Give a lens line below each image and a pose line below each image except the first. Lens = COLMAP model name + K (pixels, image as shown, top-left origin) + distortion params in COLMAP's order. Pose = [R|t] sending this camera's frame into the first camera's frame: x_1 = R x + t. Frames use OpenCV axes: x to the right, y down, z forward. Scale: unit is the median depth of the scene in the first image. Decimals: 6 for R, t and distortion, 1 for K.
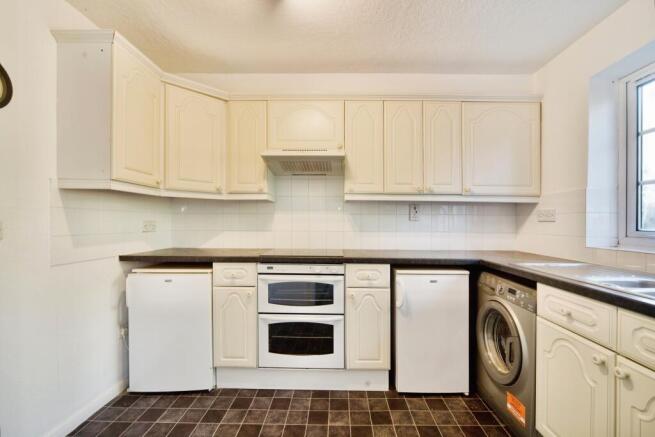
lens RADIAL K [[288.1, 0, 340.5], [0, 288.1, 224.0], [0, 0, 1]] dist [-0.001472, -0.000111]
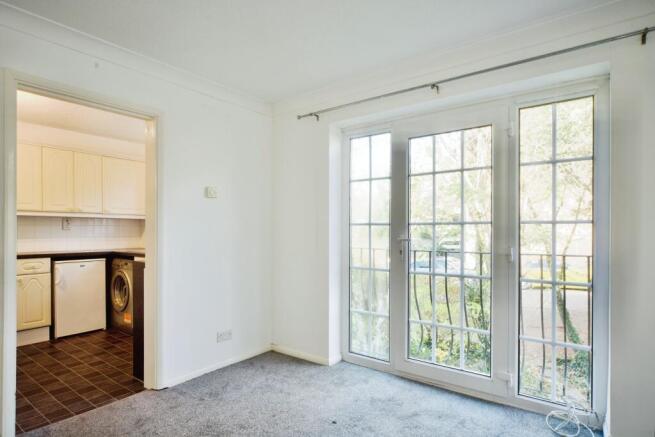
lens RADIAL K [[356.3, 0, 329.1], [0, 356.3, 230.8], [0, 0, 1]] dist [0.000801, 0.000233]
pose [[0.600779, -0.003606, 0.799407, -0.470508], [0.003508, 0.999992, 0.001875, -0.005889], [-0.799408, 0.001678, 0.600787, -1.389790]]
